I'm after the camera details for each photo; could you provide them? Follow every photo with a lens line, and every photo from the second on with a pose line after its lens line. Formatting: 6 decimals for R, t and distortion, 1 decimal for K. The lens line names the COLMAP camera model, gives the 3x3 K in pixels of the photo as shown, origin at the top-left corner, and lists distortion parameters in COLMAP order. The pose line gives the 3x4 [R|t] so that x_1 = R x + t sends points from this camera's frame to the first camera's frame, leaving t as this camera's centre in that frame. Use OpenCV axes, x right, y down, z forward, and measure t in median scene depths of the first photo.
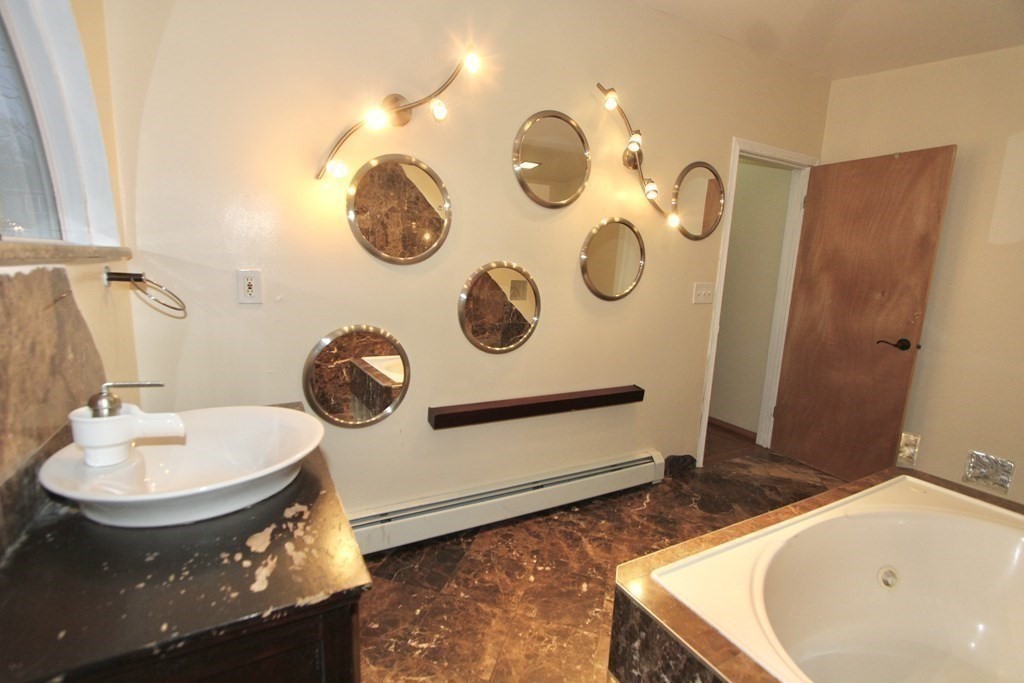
lens RADIAL K [[477.3, 0, 512.0], [0, 477.3, 341.5], [0, 0, 1]] dist [-0.002844, -0.000223]
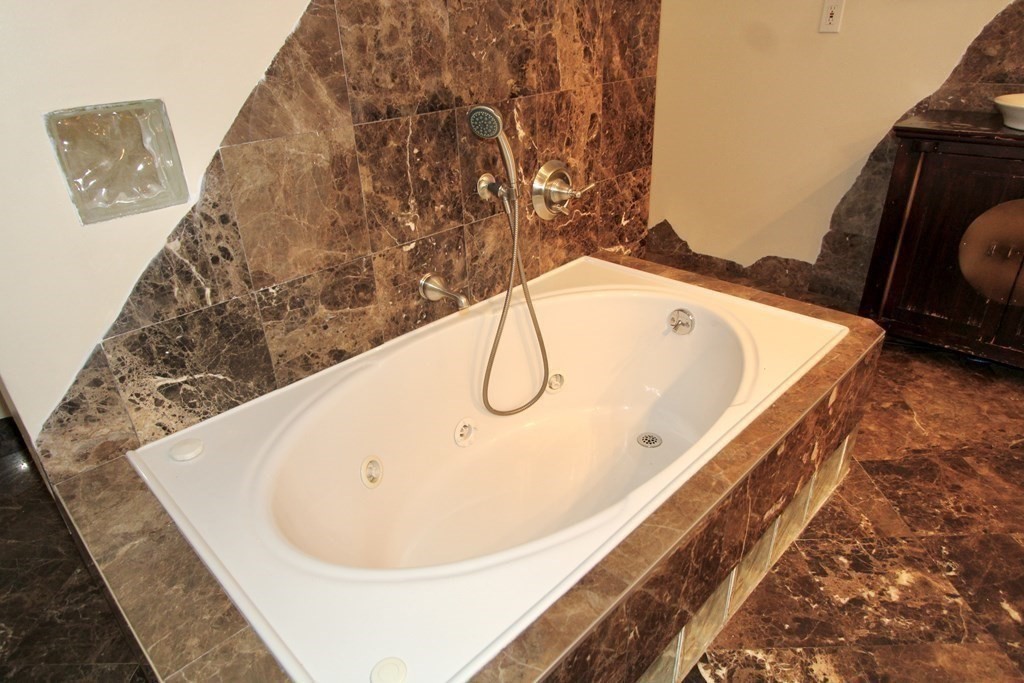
lens RADIAL K [[627.9, 0, 512.0], [0, 627.9, 341.5], [0, 0, 1]] dist [0.000032, 0.000323]
pose [[-0.959579, 0.124017, -0.252640, 0.970518], [-0.053628, 0.800656, 0.596719, -0.154158], [0.276281, 0.586148, -0.761642, 1.382716]]
